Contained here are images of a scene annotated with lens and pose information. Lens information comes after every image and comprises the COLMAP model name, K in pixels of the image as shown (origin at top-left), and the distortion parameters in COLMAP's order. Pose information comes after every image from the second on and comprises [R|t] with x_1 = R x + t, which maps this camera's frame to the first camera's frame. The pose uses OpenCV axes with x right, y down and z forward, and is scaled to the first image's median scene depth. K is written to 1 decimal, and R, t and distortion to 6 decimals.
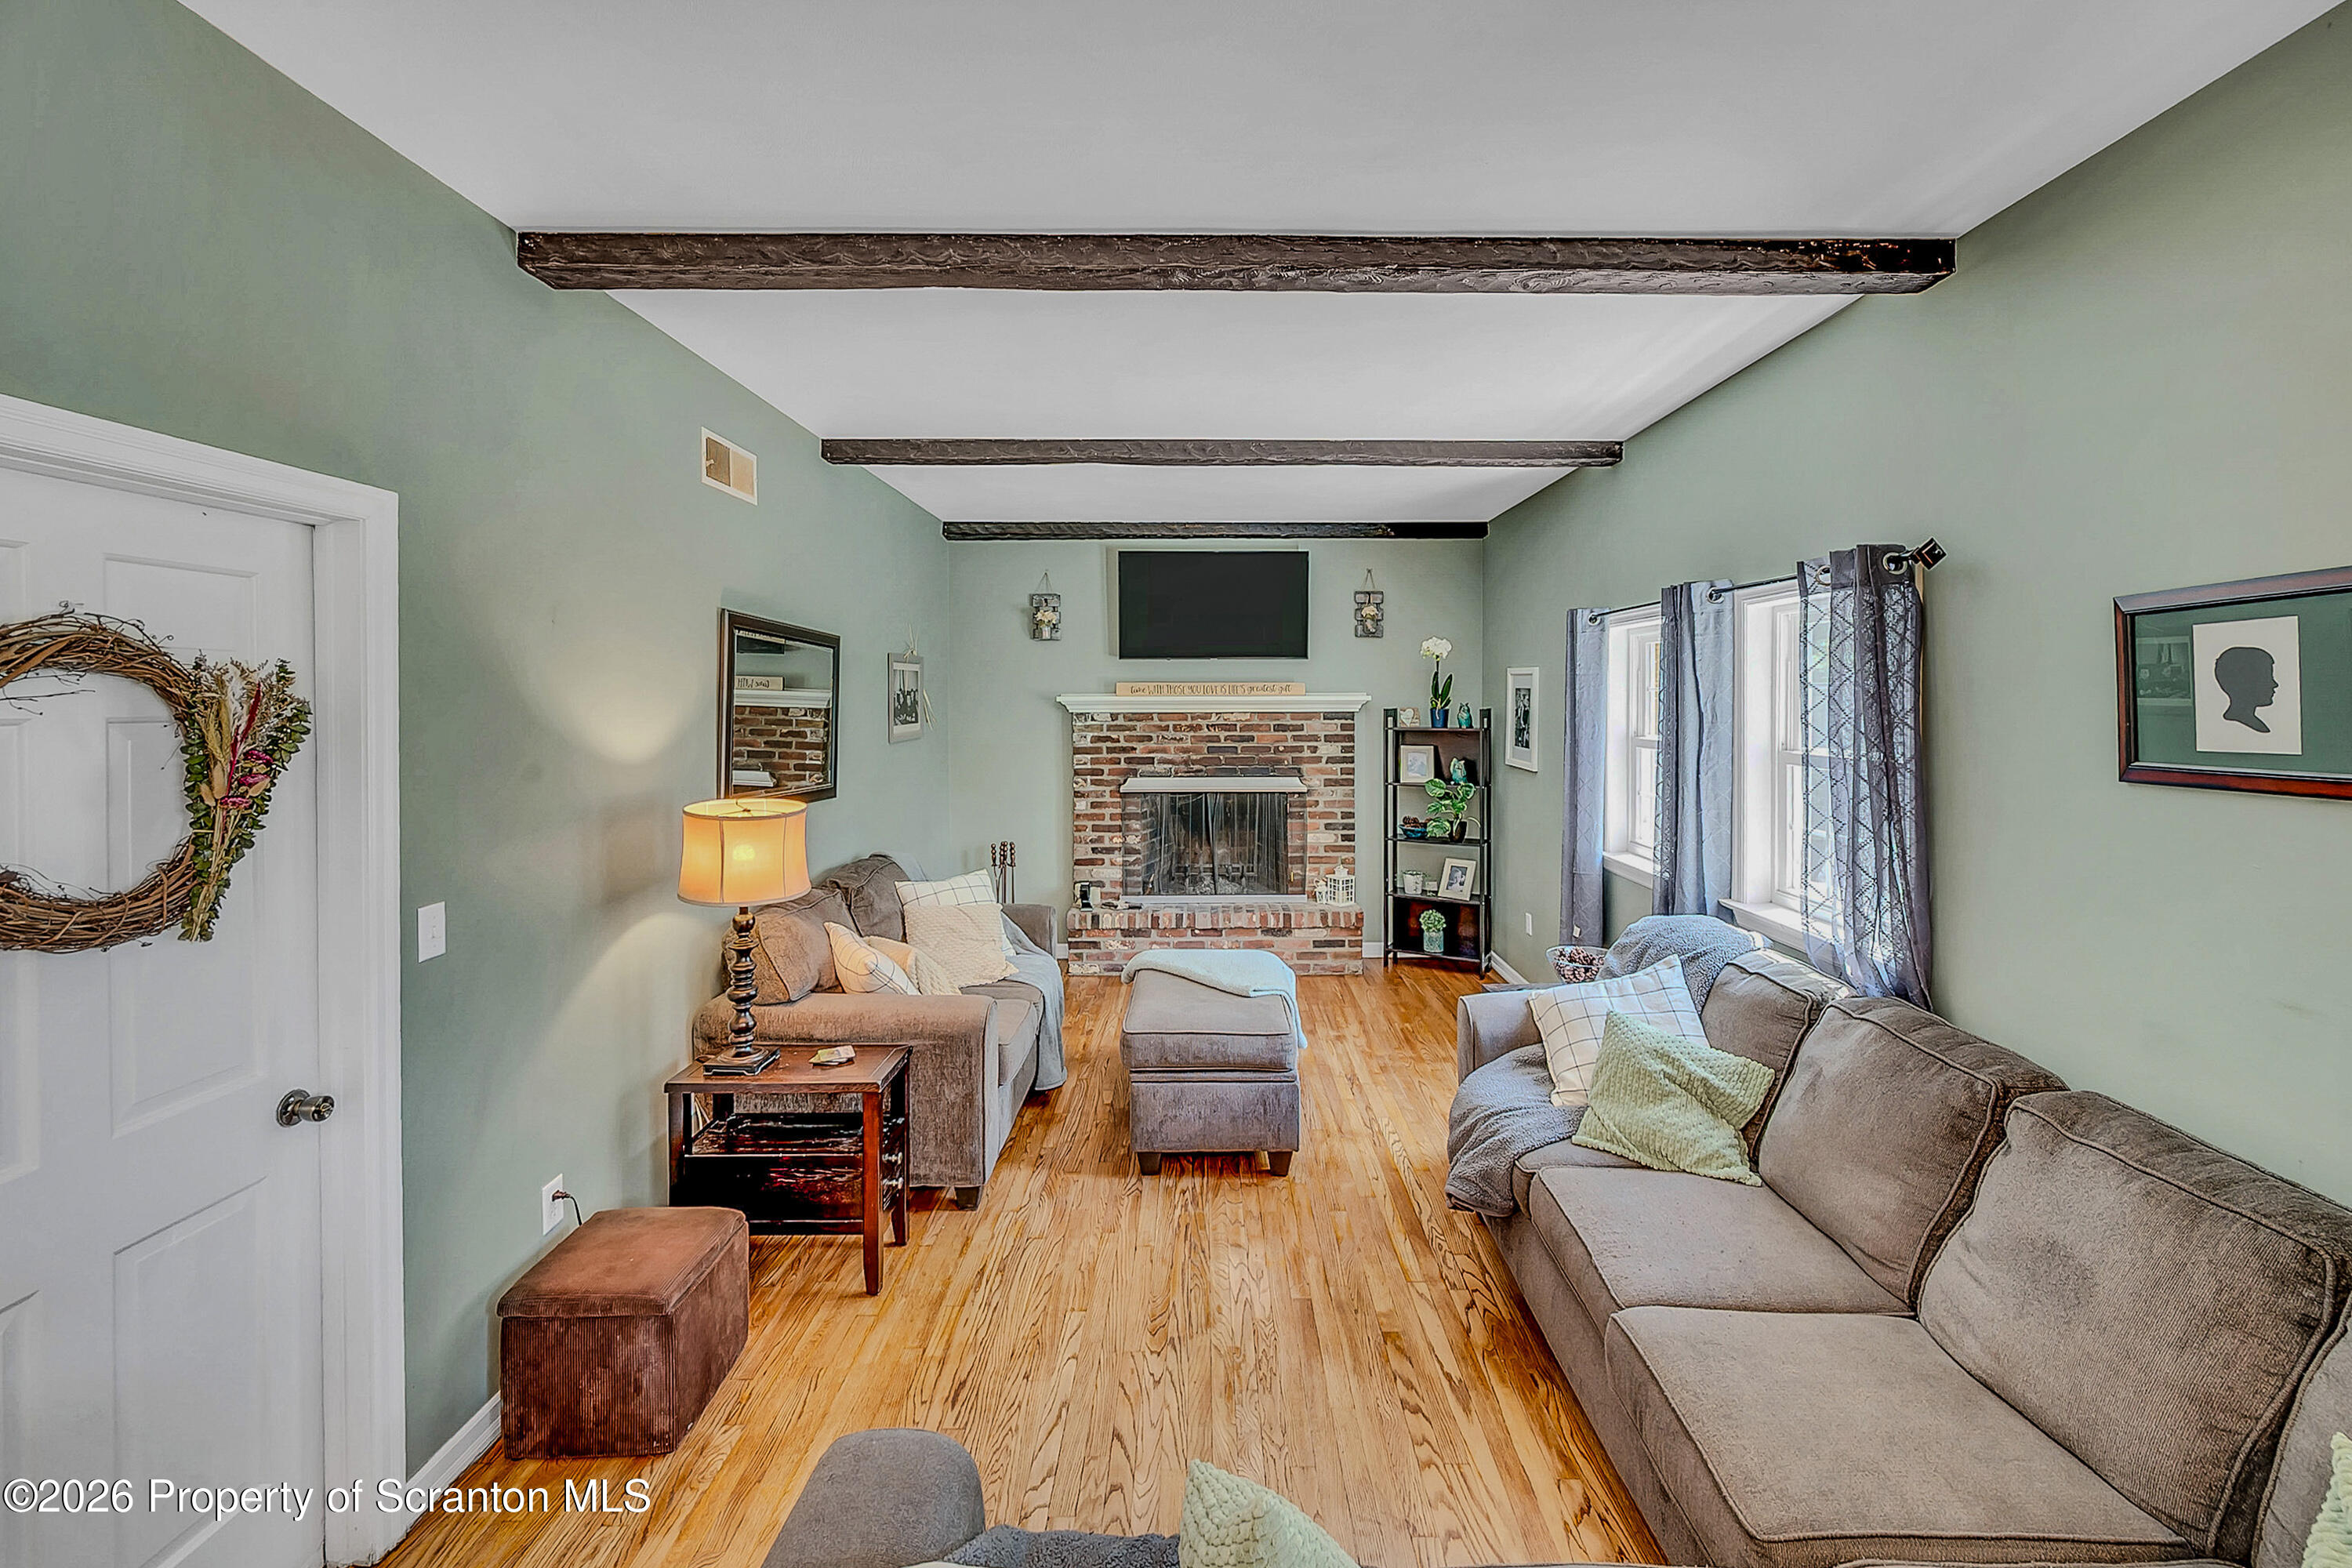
lens RADIAL K [[943.7, 0, 1220.8], [0, 943.7, 715.1], [0, 0, 1]] dist [-0.000448, 0.000377]
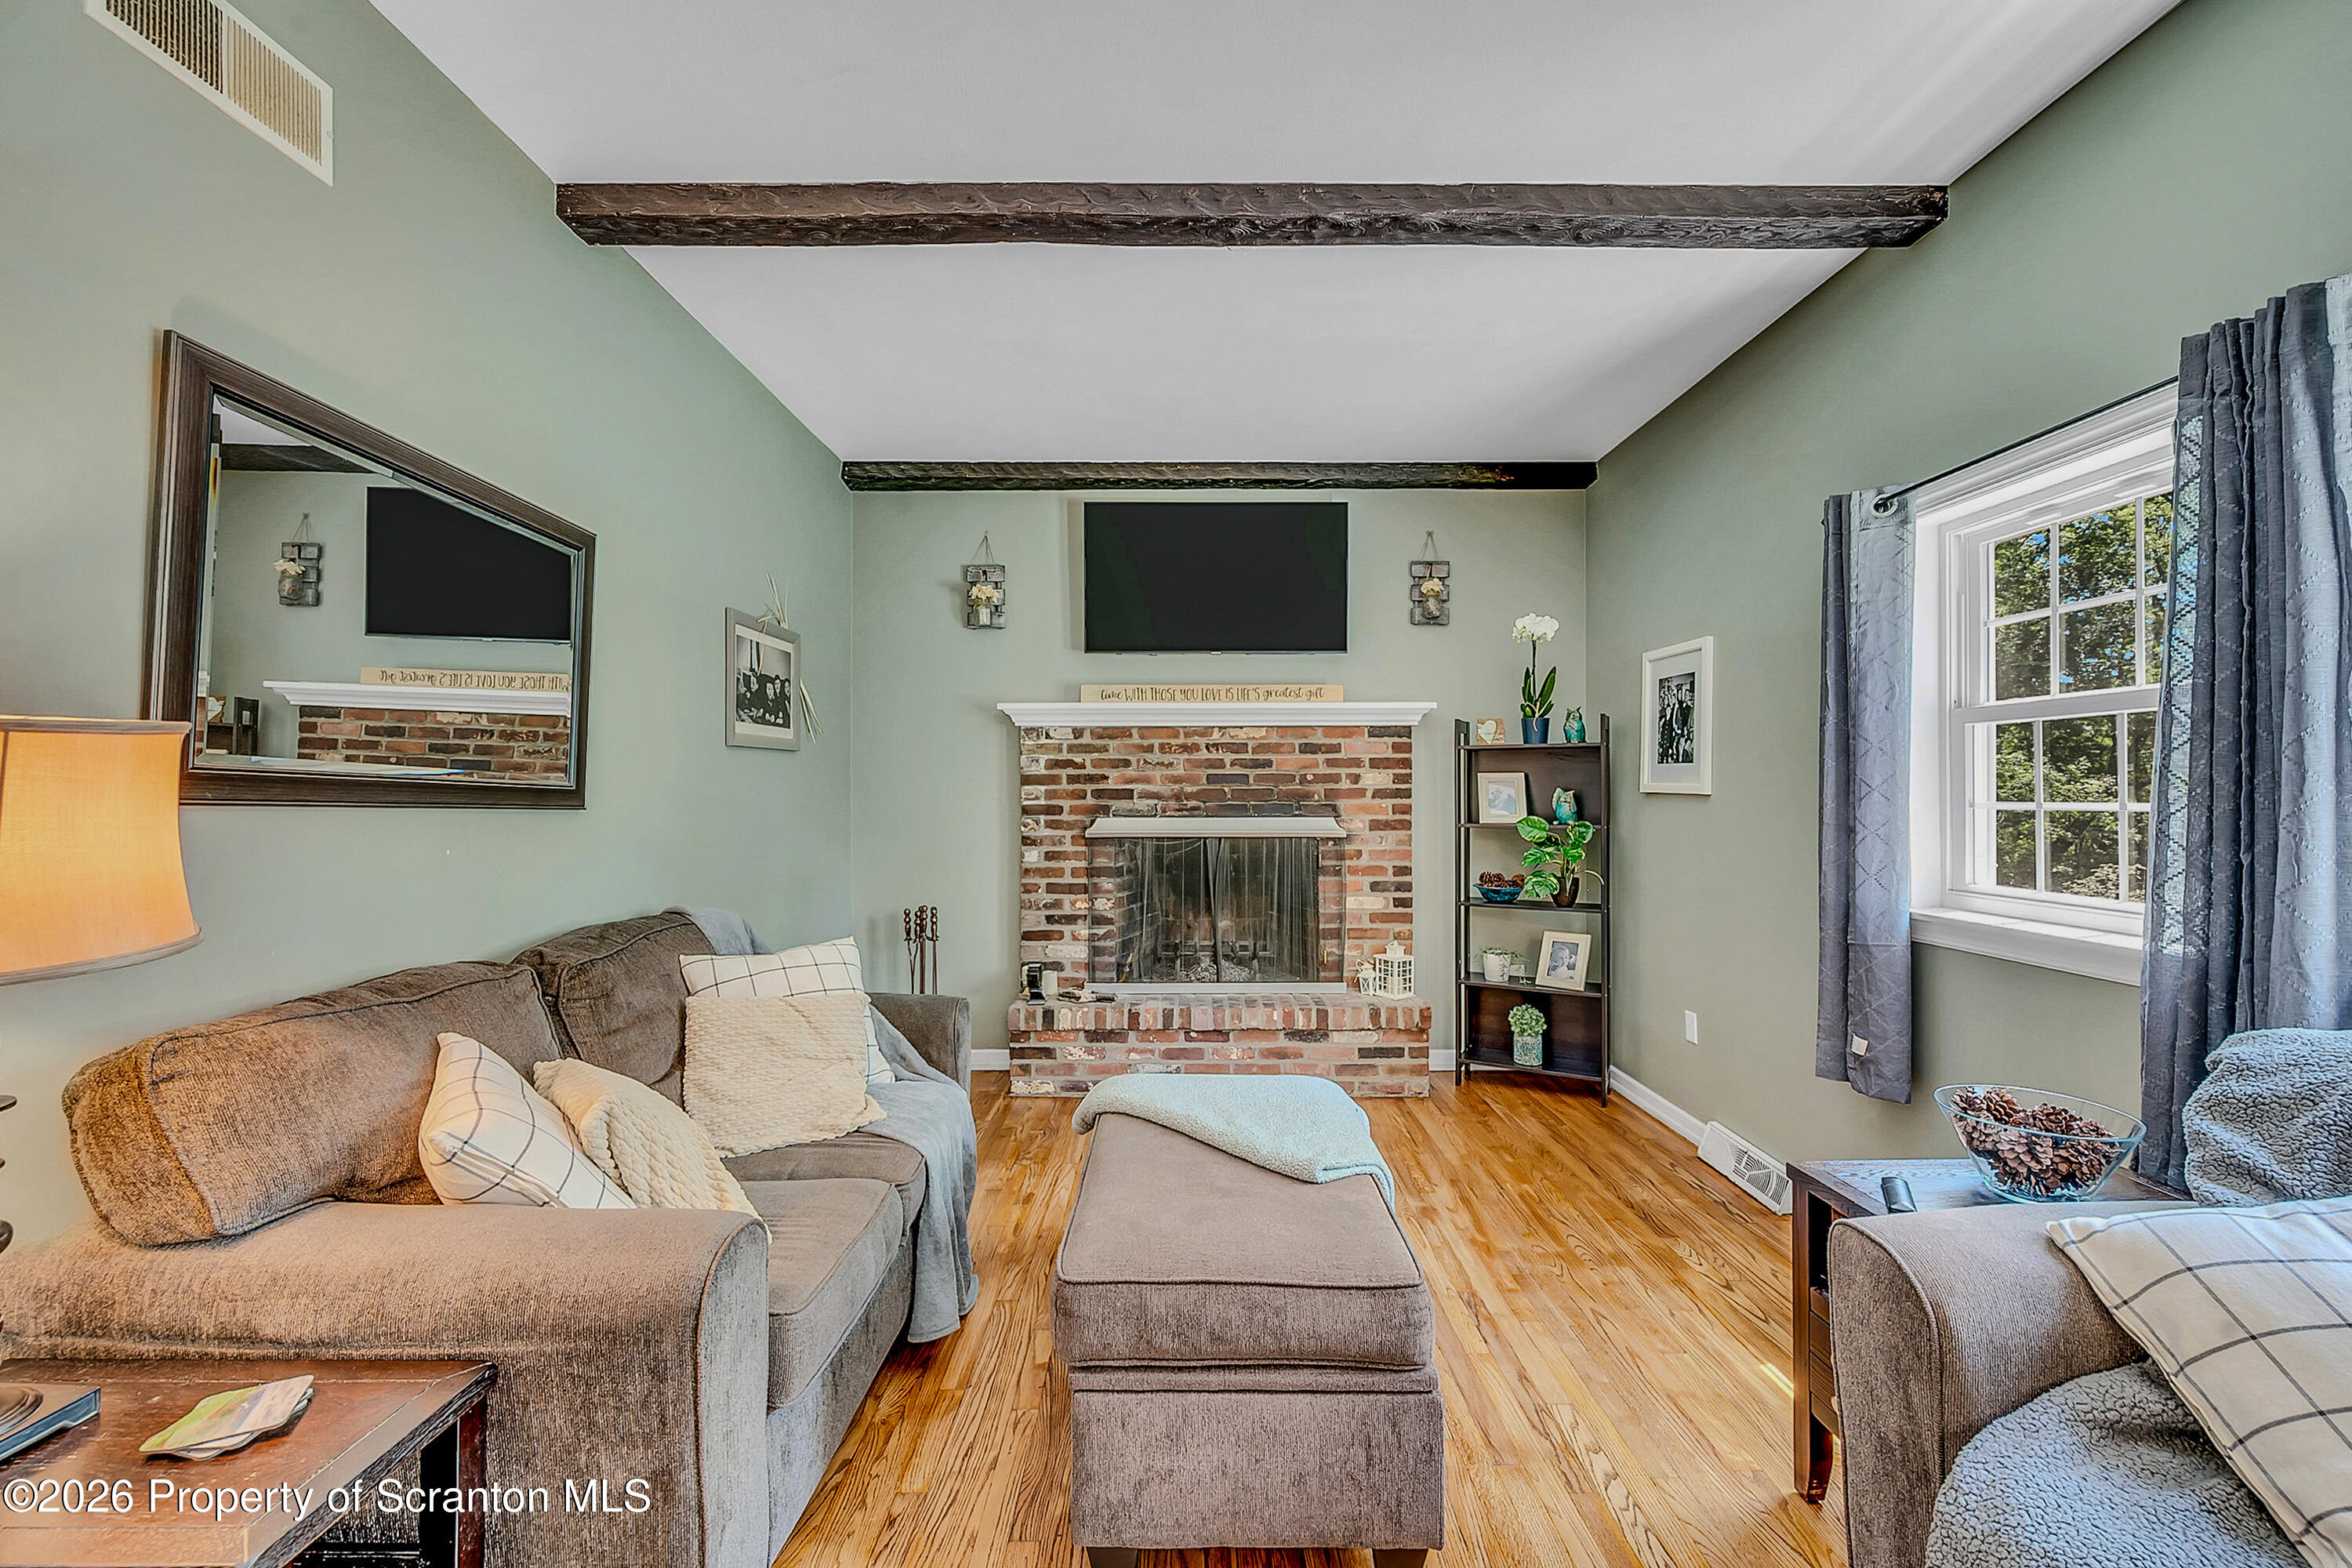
lens RADIAL K [[943.7, 0, 1192.5], [0, 943.7, 767.1], [0, 0, 1]] dist [-0.000448, 0.000377]
pose [[0.999933, 0.000412, -0.011595, -0.017574], [-0.000858, 0.999259, -0.038482, 0.057578], [0.011570, 0.038490, 0.999192, 0.290395]]
